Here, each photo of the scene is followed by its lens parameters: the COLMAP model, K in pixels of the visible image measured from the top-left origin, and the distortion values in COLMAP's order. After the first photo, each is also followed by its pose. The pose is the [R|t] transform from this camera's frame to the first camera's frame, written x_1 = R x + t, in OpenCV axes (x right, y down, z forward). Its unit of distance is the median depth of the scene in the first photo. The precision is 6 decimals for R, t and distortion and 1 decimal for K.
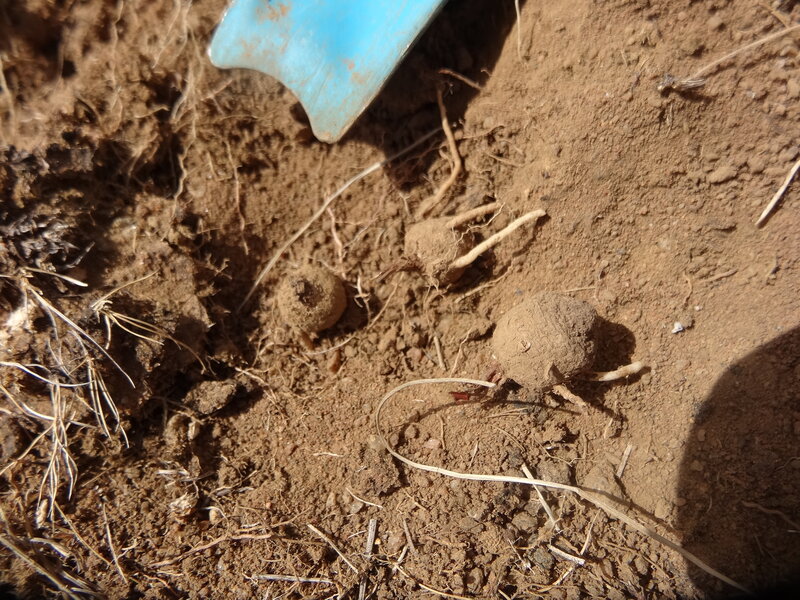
lens RADIAL K [[578.9, 0, 400.5], [0, 578.9, 300.1], [0, 0, 1]] dist [0.008990, 0.003120]
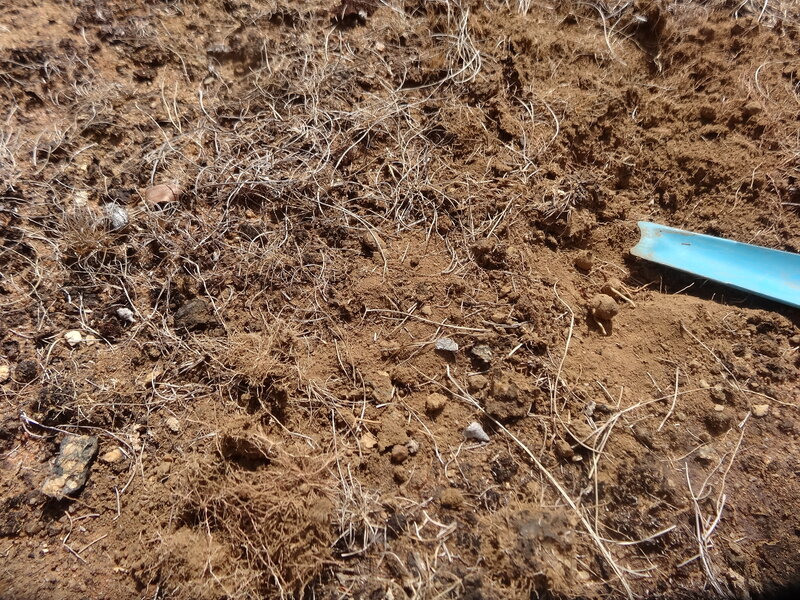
lens RADIAL K [[578.9, 0, 399.8], [0, 578.9, 299.3], [0, 0, 1]] dist [0.008990, 0.003120]
pose [[0.215777, 0.895381, -0.389530, 1.187464], [-0.976312, 0.191314, -0.101061, 1.499539], [-0.015966, 0.402110, 0.915452, -2.105730]]
